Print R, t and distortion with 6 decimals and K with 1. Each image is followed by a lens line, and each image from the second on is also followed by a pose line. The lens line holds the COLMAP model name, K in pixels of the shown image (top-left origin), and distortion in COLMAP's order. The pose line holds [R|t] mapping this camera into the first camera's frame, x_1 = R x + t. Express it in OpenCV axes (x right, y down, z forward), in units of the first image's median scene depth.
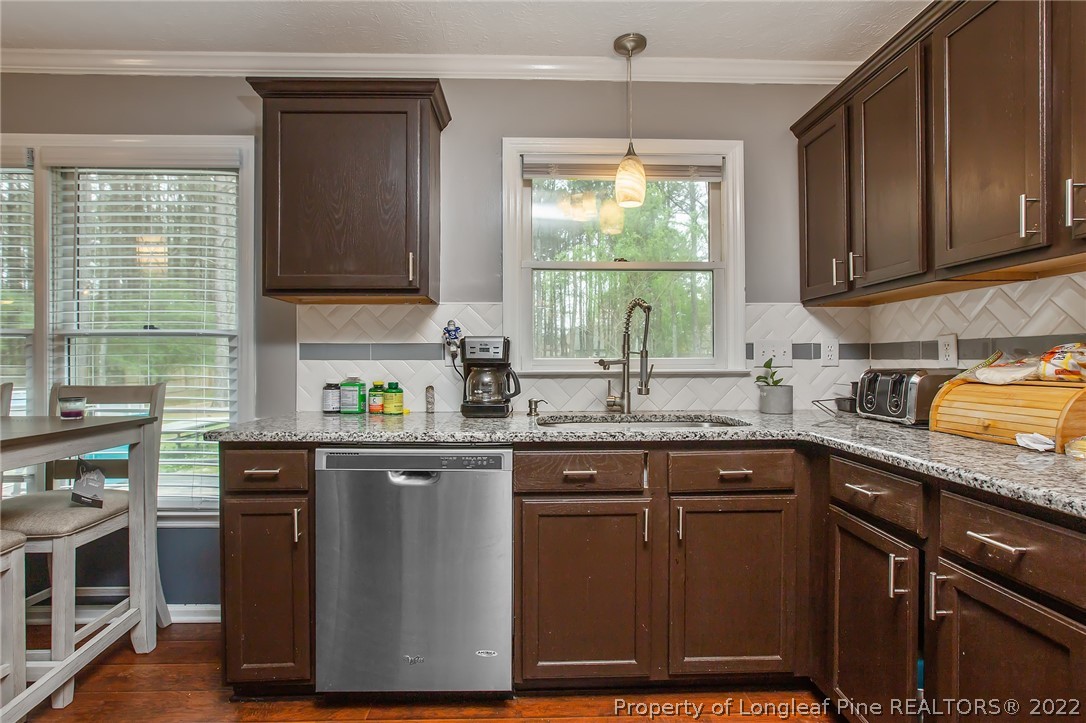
lens RADIAL K [[538.2, 0, 537.5], [0, 538.2, 361.5], [0, 0, 1]] dist [-0.053067, 0.027022]
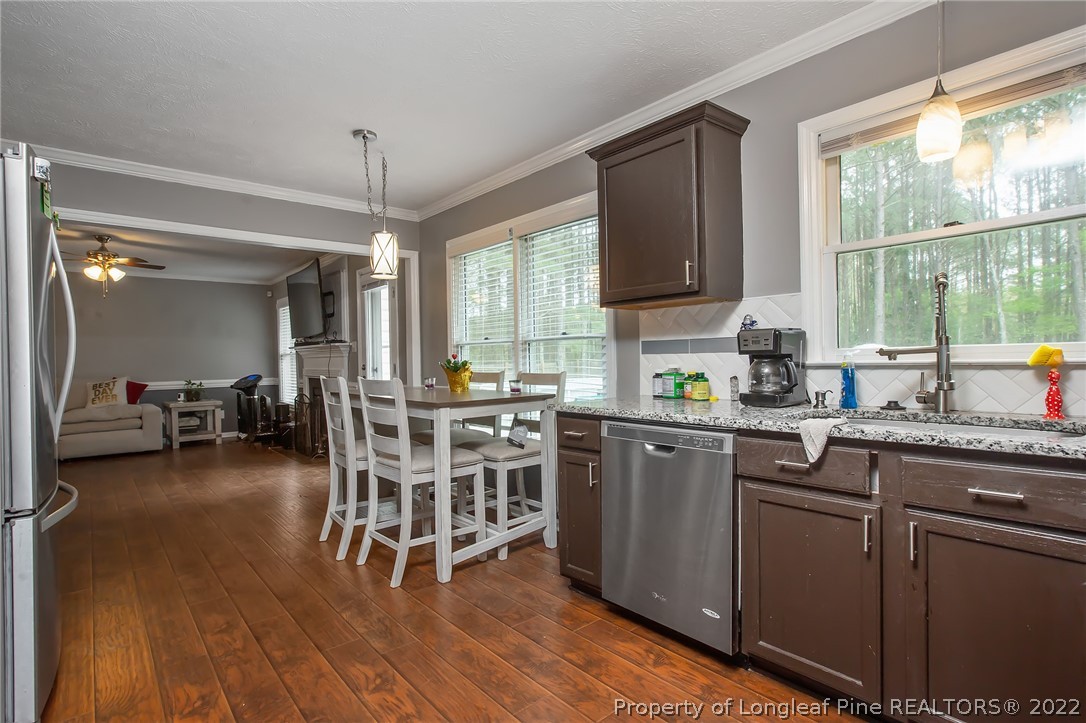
lens RADIAL K [[538.2, 0, 537.5], [0, 538.2, 361.5], [0, 0, 1]] dist [-0.053067, 0.027022]
pose [[0.619468, -0.006688, -0.784993, 0.443851], [0.020230, 0.999768, 0.007446, -0.000273], [0.784761, -0.020493, 0.619459, 0.018235]]
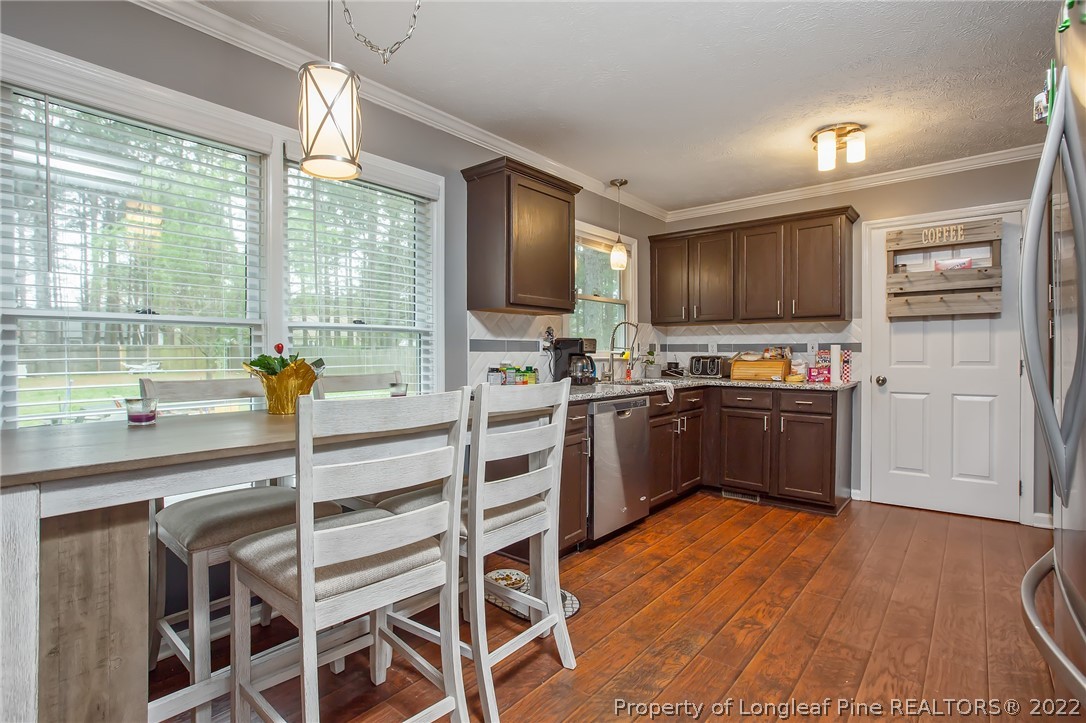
lens RADIAL K [[514.1, 0, 550.6], [0, 514.1, 352.9], [0, 0, 1]] dist [-0.052117, 0.022376]
pose [[0.670640, -0.001175, 0.741782, -1.392726], [-0.002126, 0.999992, 0.003507, -0.005155], [-0.741780, -0.003929, 0.670632, -0.030095]]
